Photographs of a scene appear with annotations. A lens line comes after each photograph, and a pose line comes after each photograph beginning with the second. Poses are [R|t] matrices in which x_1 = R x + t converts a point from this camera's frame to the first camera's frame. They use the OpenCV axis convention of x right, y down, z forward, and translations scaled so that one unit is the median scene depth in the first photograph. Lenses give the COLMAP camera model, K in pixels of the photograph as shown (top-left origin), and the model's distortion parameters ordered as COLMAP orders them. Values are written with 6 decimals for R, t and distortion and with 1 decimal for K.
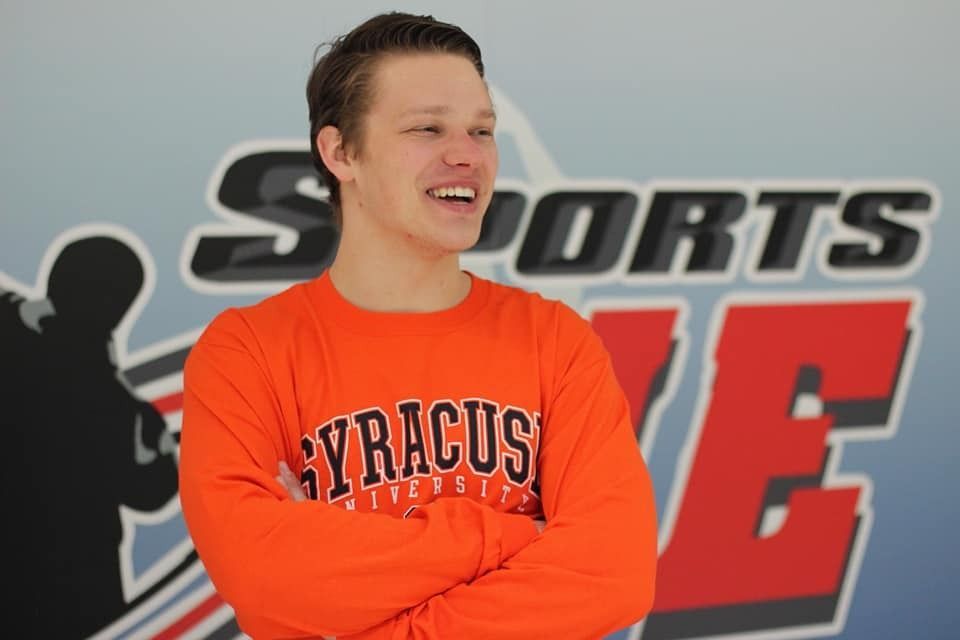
lens RADIAL K [[2266.1, 0, 476.6], [0, 2266.1, 317.9], [0, 0, 1]] dist [-0.094370, 0.000000]
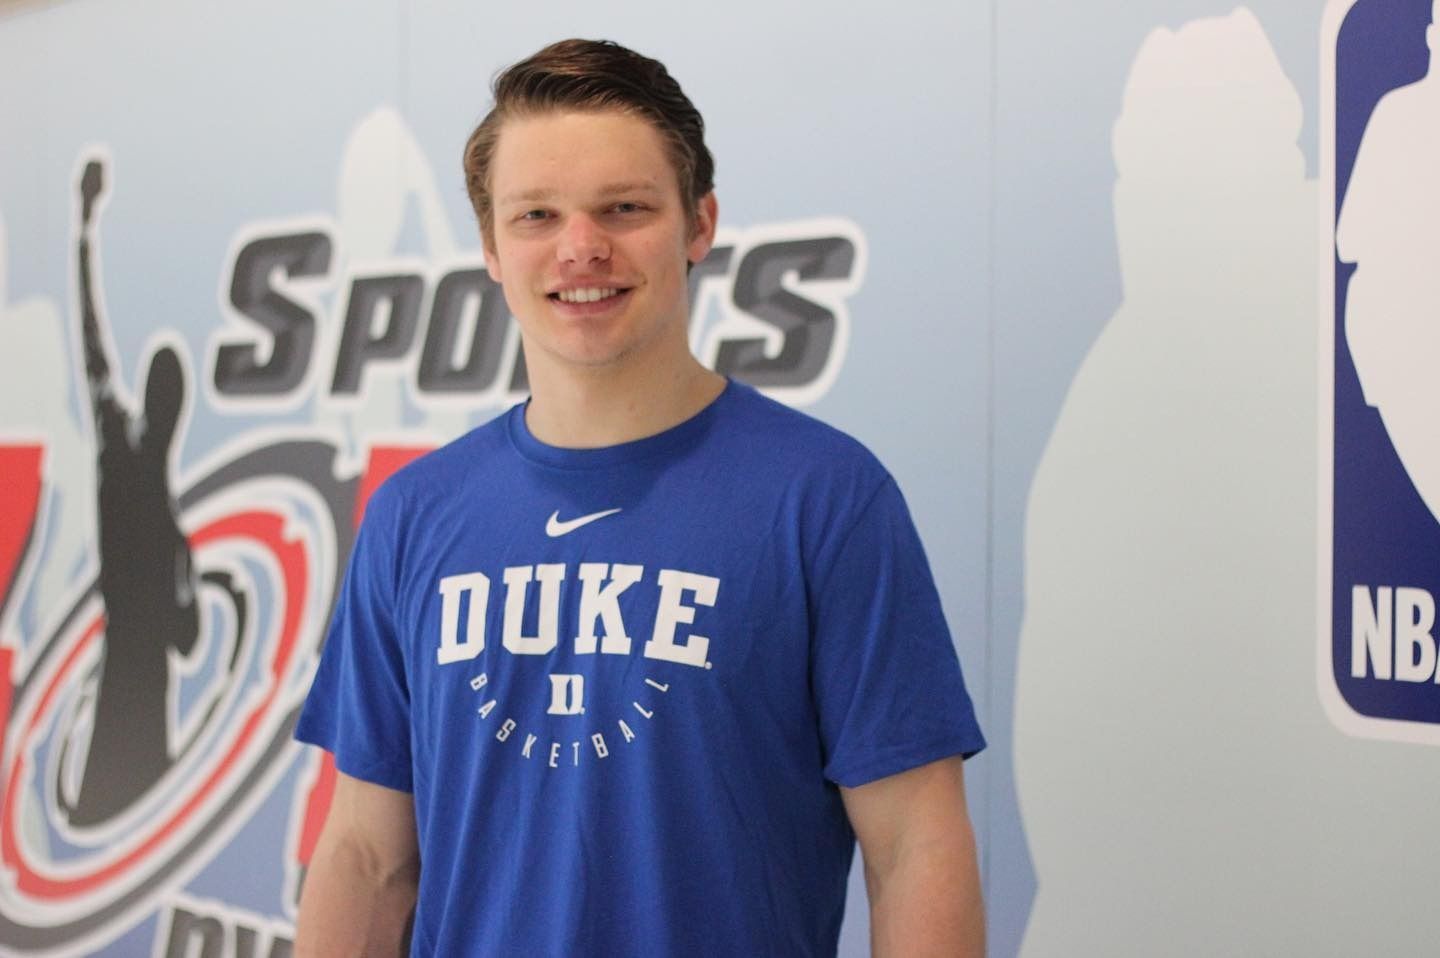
lens RADIAL K [[3399.1, 0, 715.1], [0, 3399.1, 476.7], [0, 0, 1]] dist [-0.094370, 0.000000]
pose [[0.083936, 0.035874, -0.995825, 1.033983], [-0.015631, 0.999276, 0.034681, -0.029588], [0.996349, 0.012655, 0.084436, 0.961486]]
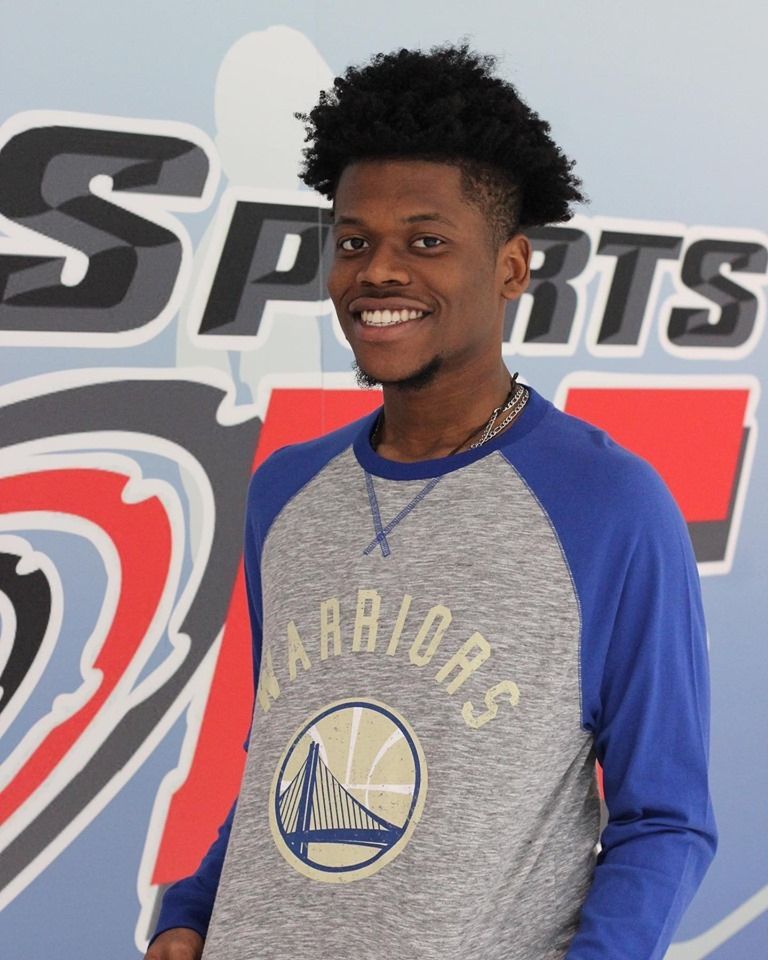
lens RADIAL K [[2725.3, 0, 383.9], [0, 2725.3, 484.5], [0, 0, 1]] dist [-0.118410, 0.000000]
pose [[0.932384, 0.008539, 0.361369, -0.256140], [-0.011848, 0.999906, 0.006941, 0.019544], [-0.361276, -0.010753, 0.932397, 0.220365]]
